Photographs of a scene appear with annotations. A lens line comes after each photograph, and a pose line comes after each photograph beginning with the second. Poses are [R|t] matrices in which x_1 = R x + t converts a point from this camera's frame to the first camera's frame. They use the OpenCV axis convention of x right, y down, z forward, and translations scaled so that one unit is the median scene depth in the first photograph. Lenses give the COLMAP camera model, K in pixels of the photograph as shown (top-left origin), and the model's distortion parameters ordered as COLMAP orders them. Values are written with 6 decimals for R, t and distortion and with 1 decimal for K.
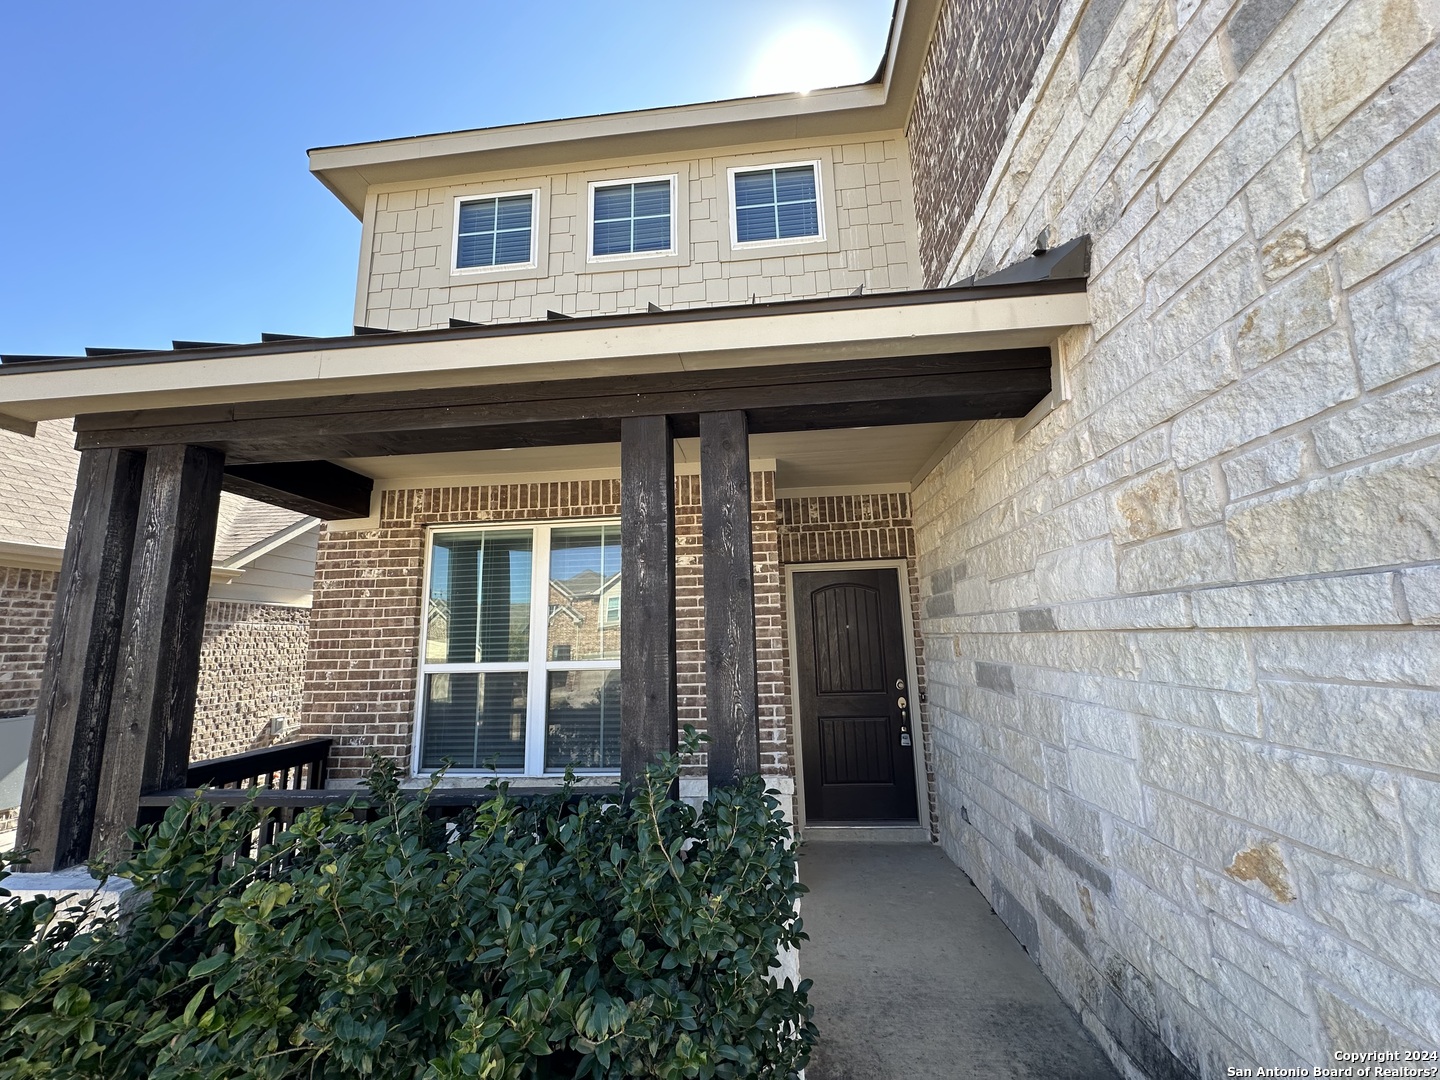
lens RADIAL K [[575.0, 0, 720.0], [0, 575.0, 540.0], [0, 0, 1]] dist [-0.001023, -0.000403]
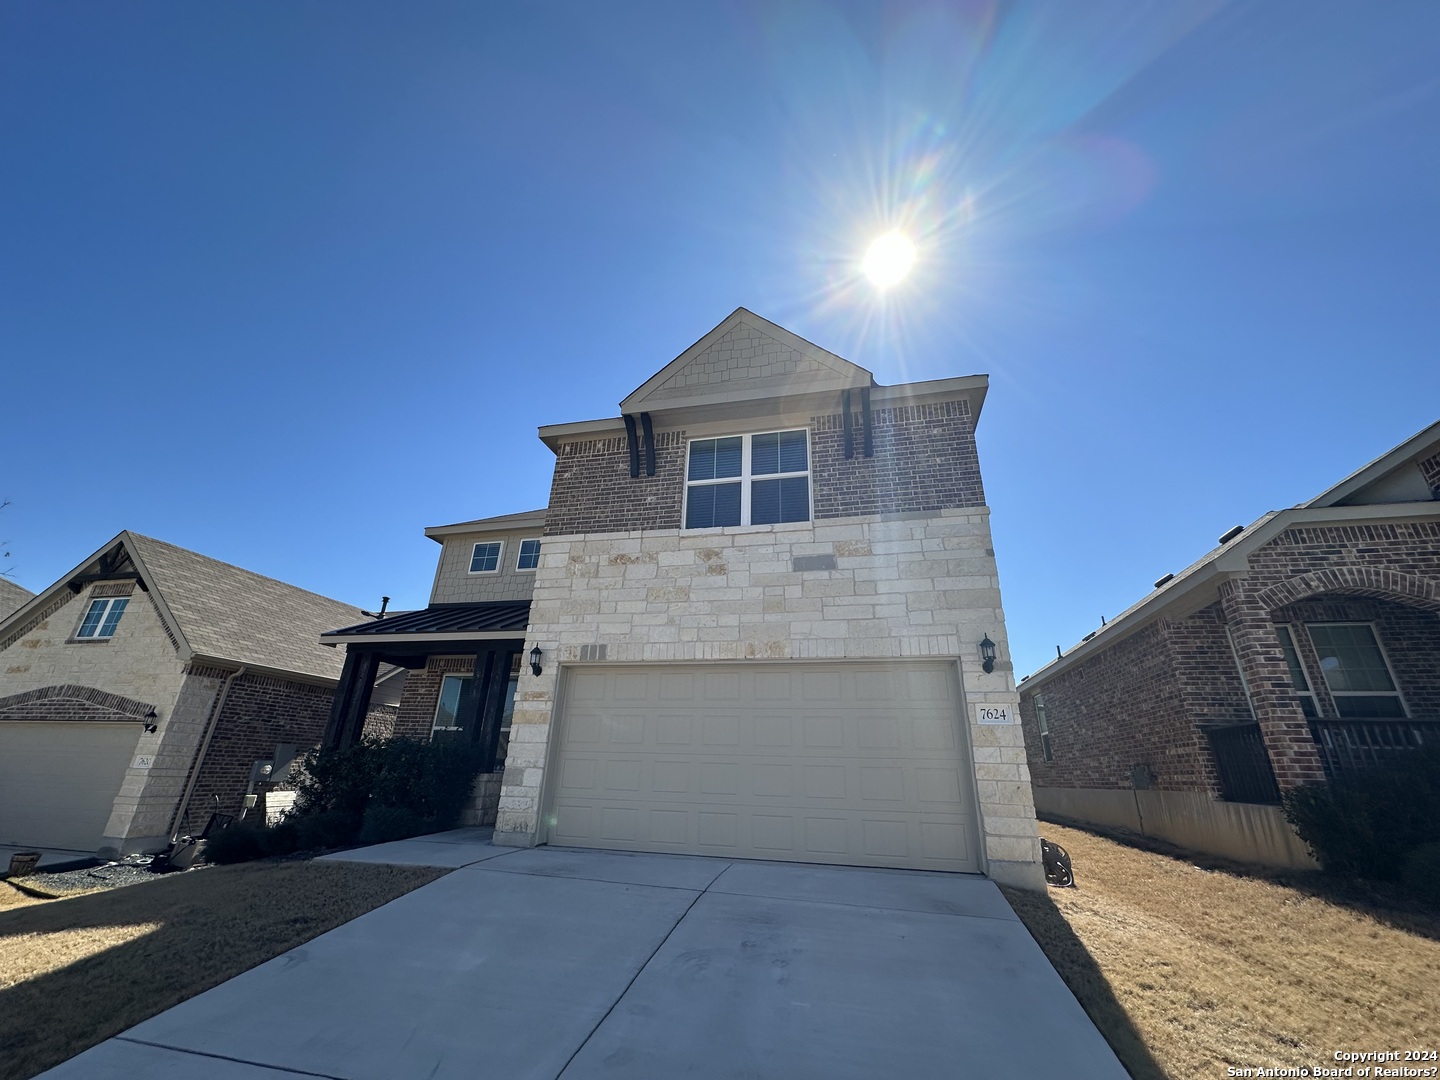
lens RADIAL K [[575.0, 0, 720.0], [0, 575.0, 540.0], [0, 0, 1]] dist [-0.001023, -0.000403]
pose [[0.987613, 0.001104, -0.156908, 1.191641], [-0.034447, 0.977107, -0.209943, -0.113255], [0.153084, 0.212747, 0.965041, -1.531027]]
